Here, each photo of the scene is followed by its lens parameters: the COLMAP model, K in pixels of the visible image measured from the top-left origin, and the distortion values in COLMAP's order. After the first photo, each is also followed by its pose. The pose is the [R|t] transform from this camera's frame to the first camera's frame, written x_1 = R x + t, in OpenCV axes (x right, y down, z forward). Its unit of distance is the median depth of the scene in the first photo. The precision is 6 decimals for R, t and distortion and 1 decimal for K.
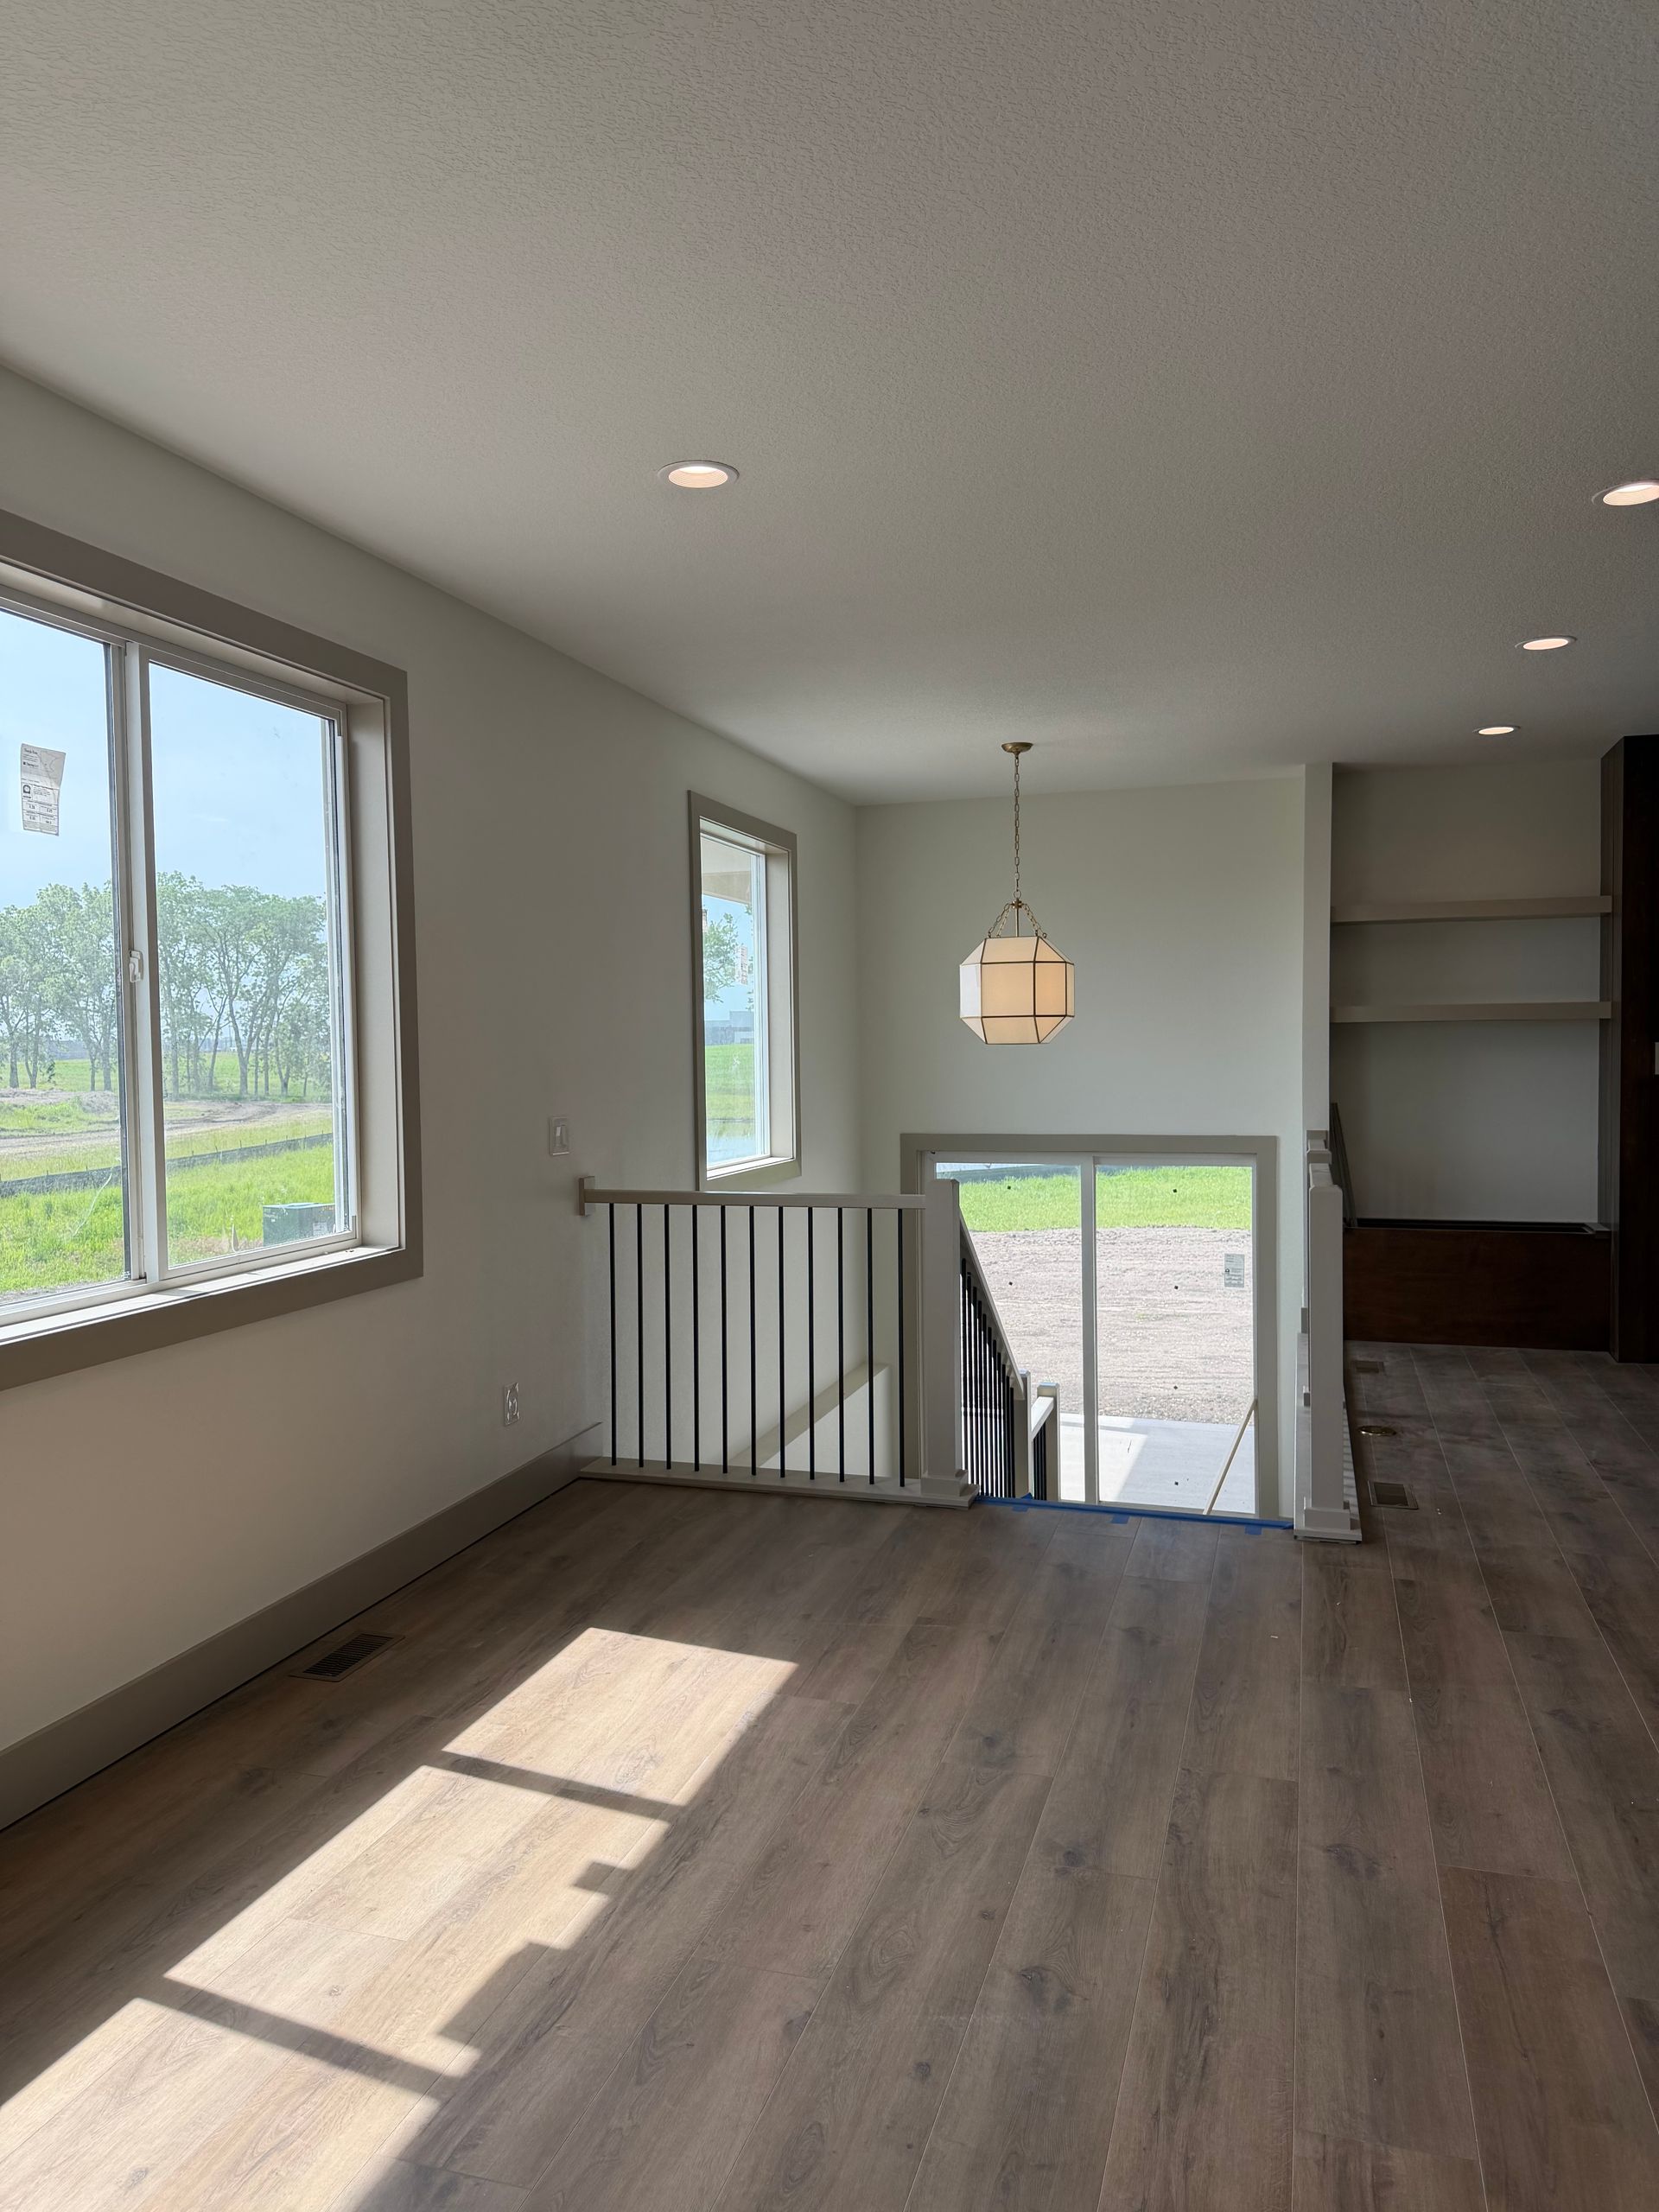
lens RADIAL K [[1553.5, 0, 826.5], [0, 1553.5, 1116.1], [0, 0, 1]] dist [0.049998, -0.057835]
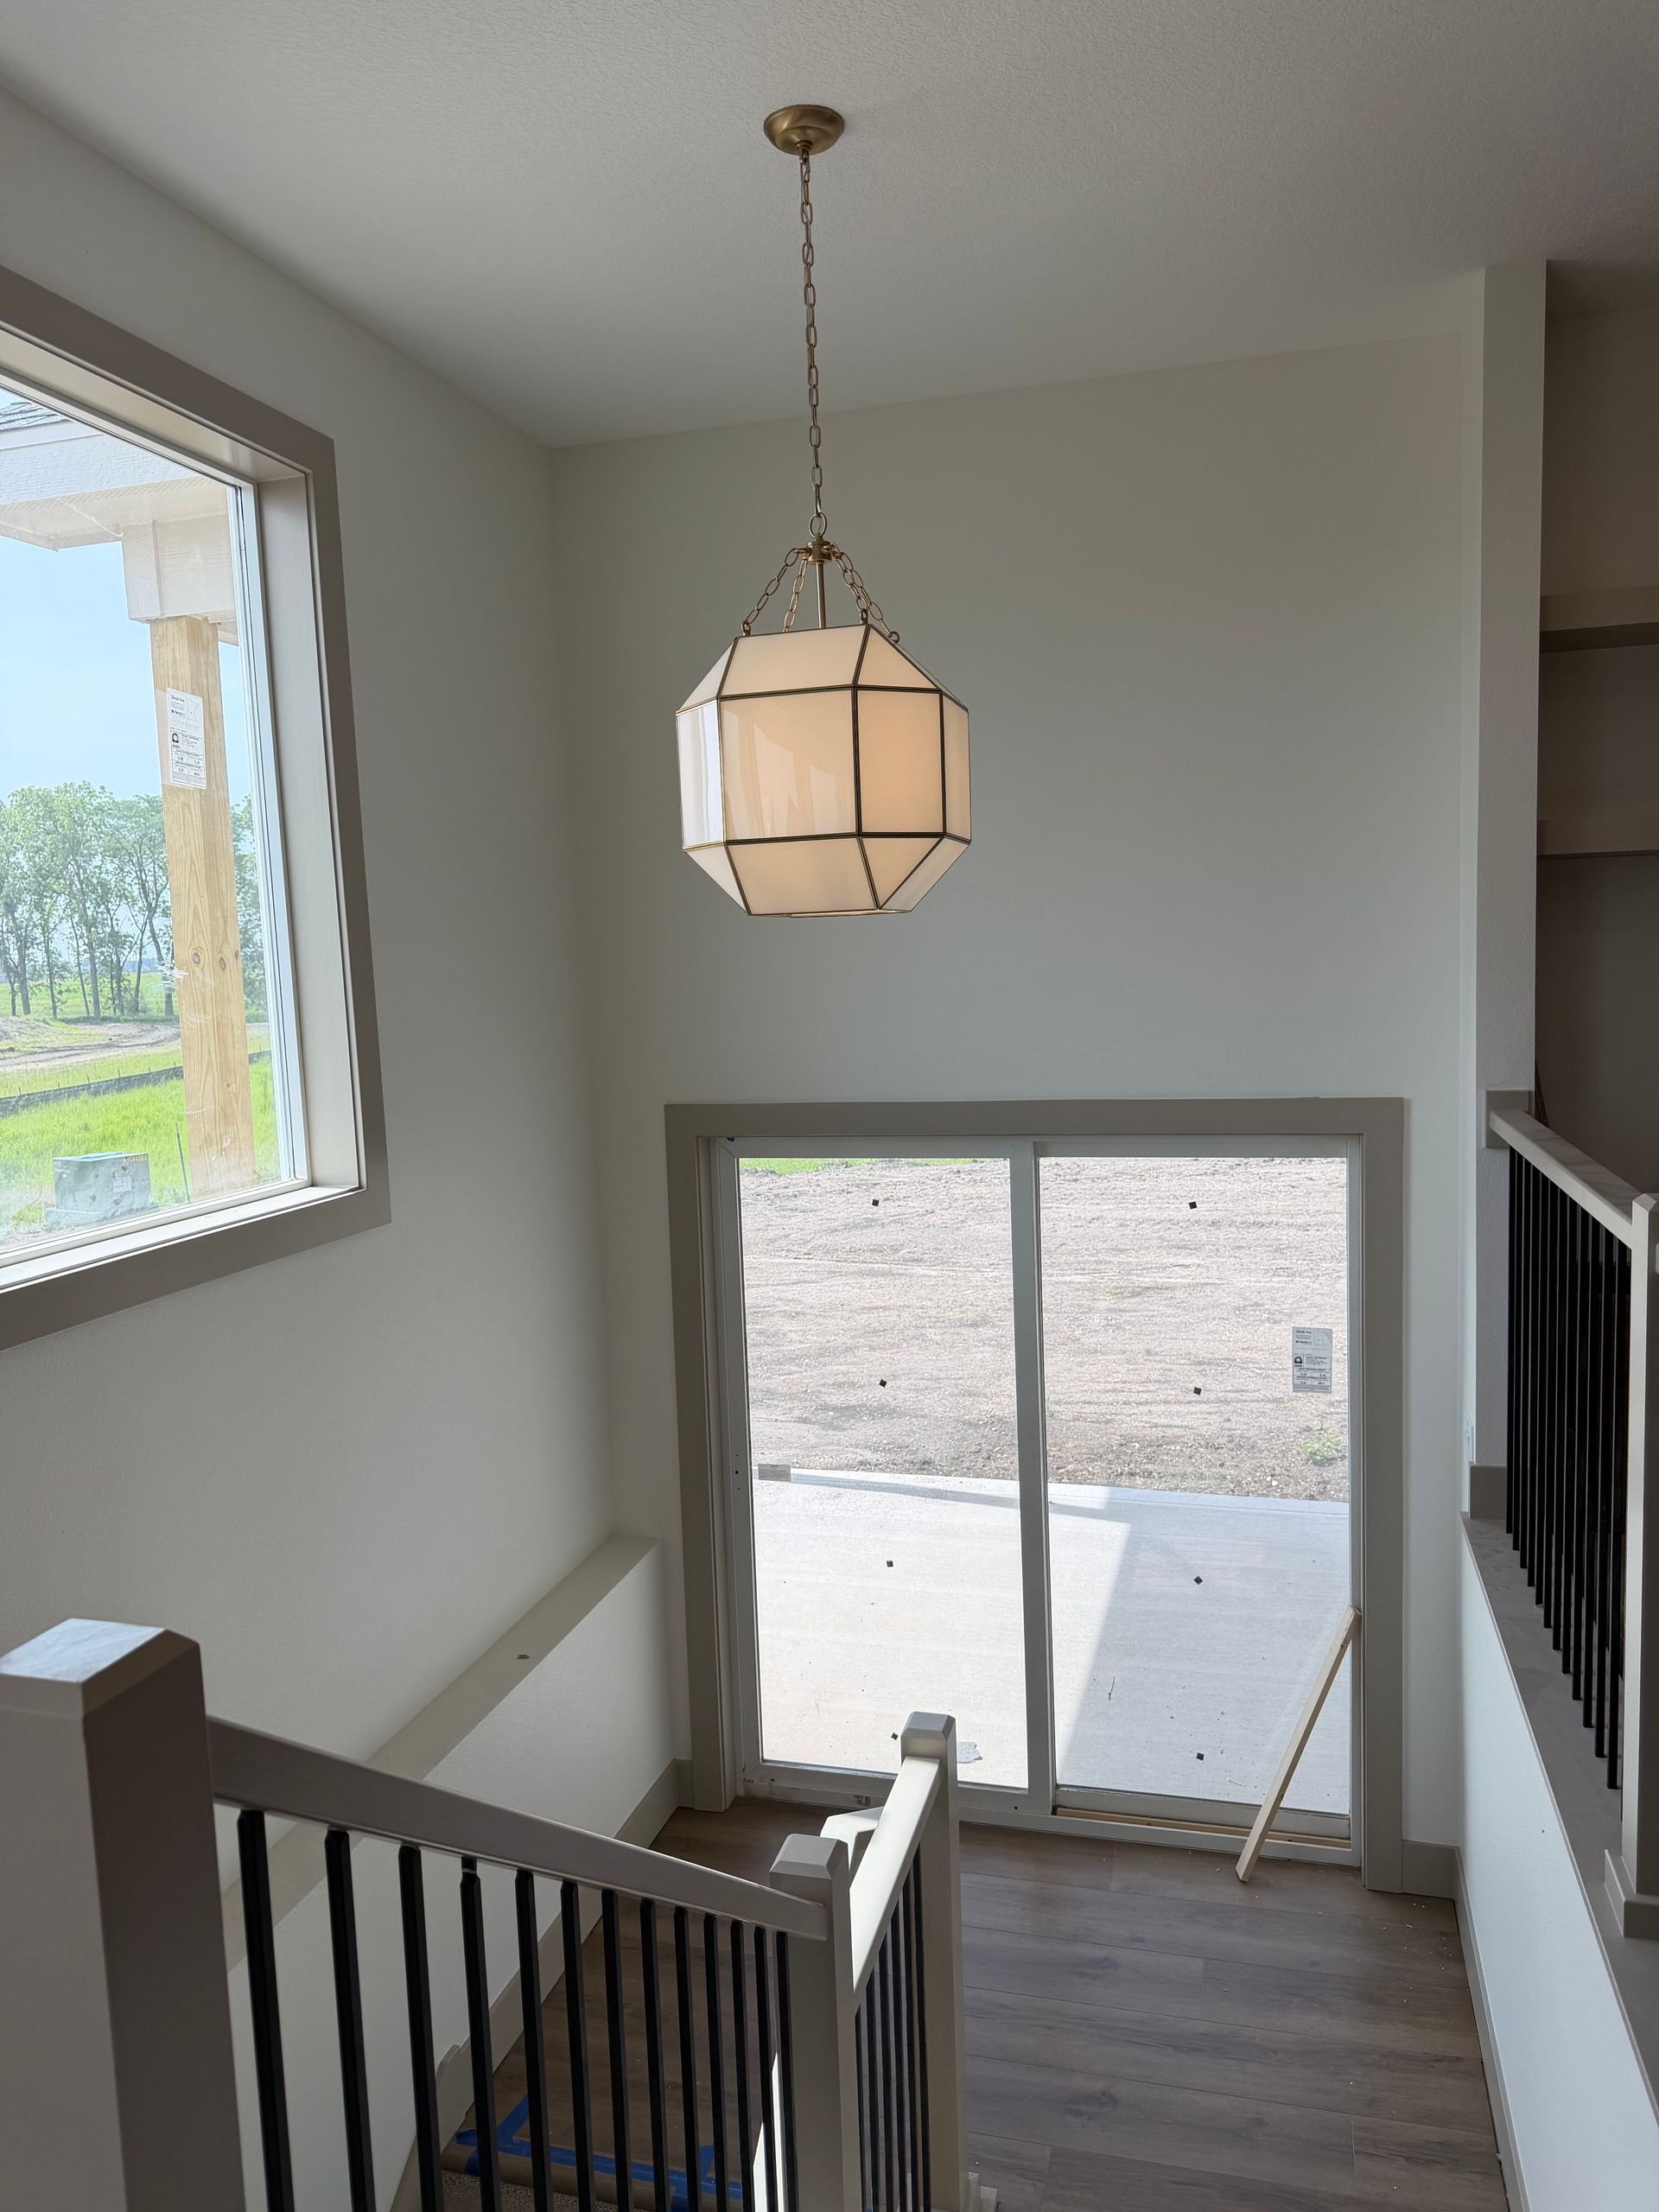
lens RADIAL K [[1553.5, 0, 826.5], [0, 1553.5, 1116.1], [0, 0, 1]] dist [0.049998, -0.057835]
pose [[0.999420, -0.025217, 0.022895, 0.093556], [0.023796, 0.997894, 0.060351, -0.015228], [-0.024368, -0.059771, 0.997915, 0.500174]]
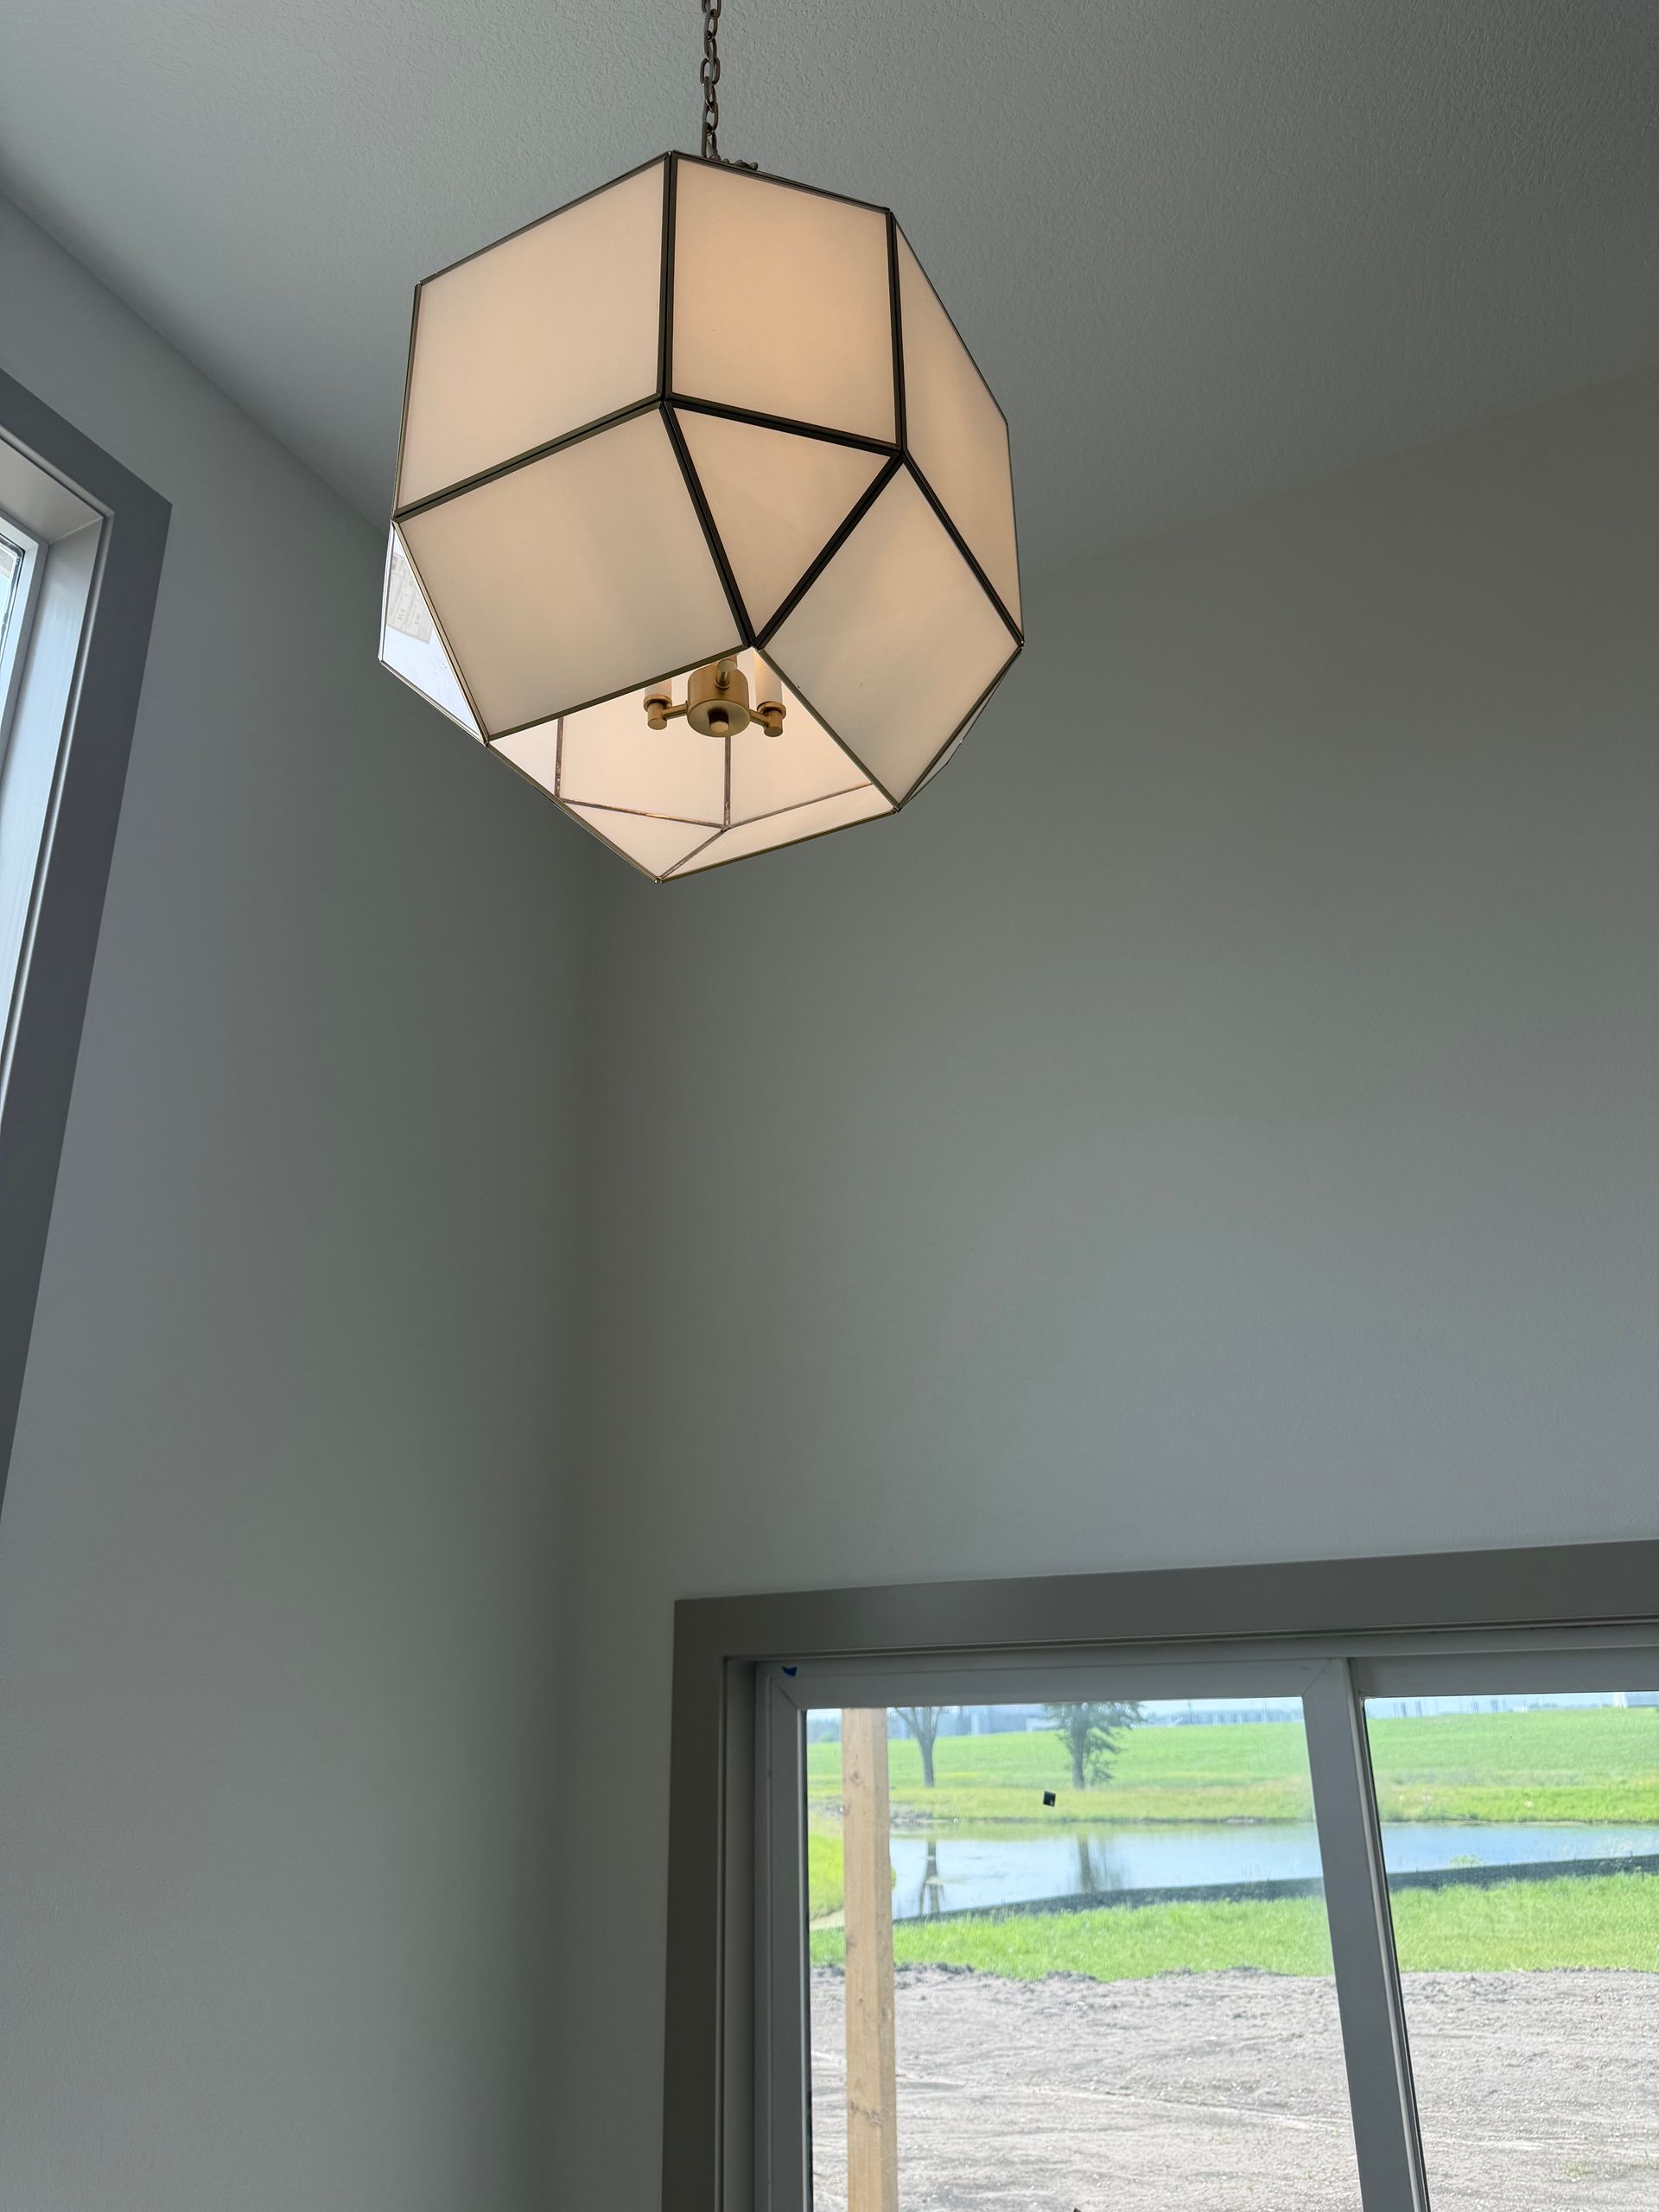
lens RADIAL K [[1568.7, 0, 820.4], [0, 1568.7, 1097.5], [0, 0, 1]] dist [0.043023, -0.050371]
pose [[0.983922, -0.071778, -0.163540, 0.136973], [-0.002647, 0.909724, -0.415206, 0.051318], [0.178579, 0.408963, 0.894907, 0.719287]]
